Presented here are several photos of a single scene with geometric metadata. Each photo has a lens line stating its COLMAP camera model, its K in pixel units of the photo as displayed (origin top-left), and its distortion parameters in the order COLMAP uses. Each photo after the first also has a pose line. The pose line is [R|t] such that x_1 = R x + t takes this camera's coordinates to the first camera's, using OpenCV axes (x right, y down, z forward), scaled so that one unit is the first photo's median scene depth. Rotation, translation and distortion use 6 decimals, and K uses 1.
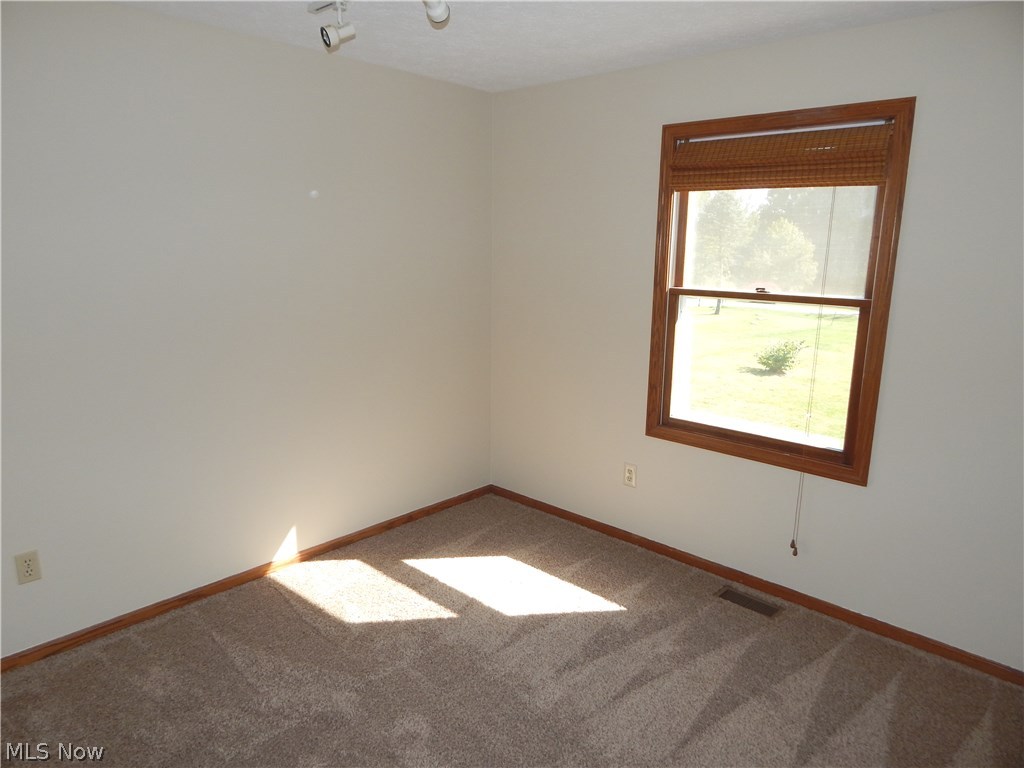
lens RADIAL K [[676.3, 0, 512.0], [0, 676.3, 384.0], [0, 0, 1]] dist [0.005194, -0.000896]
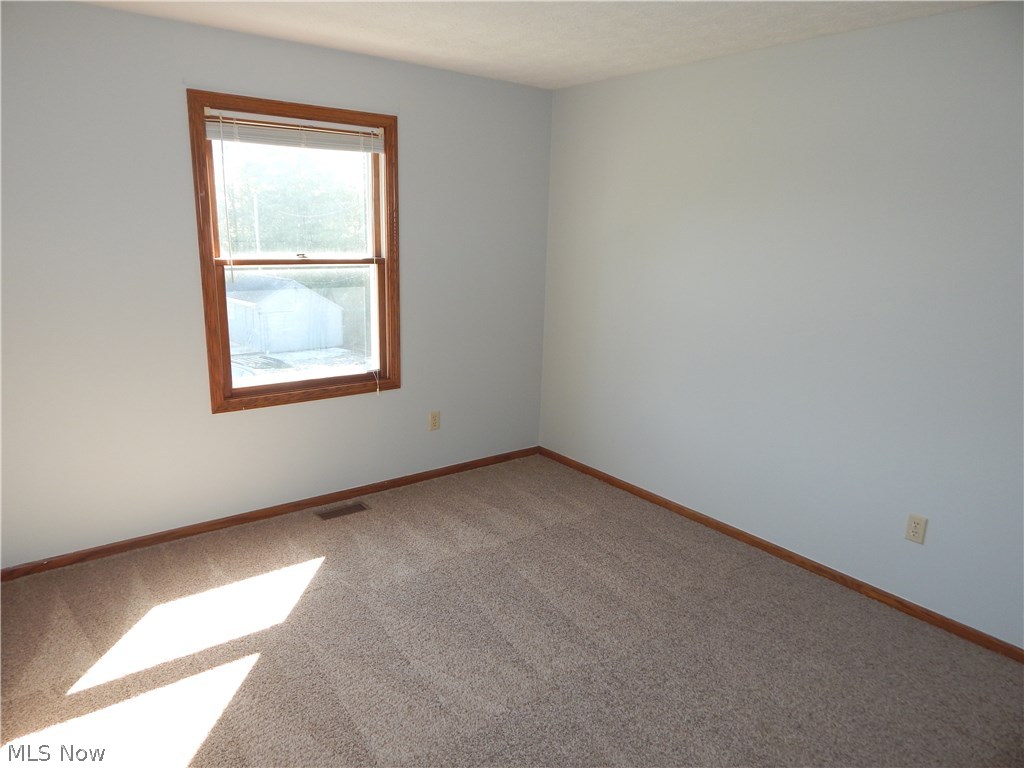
lens RADIAL K [[676.3, 0, 512.0], [0, 676.3, 384.0], [0, 0, 1]] dist [0.005194, -0.000896]
pose [[0.155559, -0.245657, 0.956794, -0.741446], [0.169270, 0.960887, 0.219188, -0.120427], [-0.973216, 0.127859, 0.191057, 0.447041]]
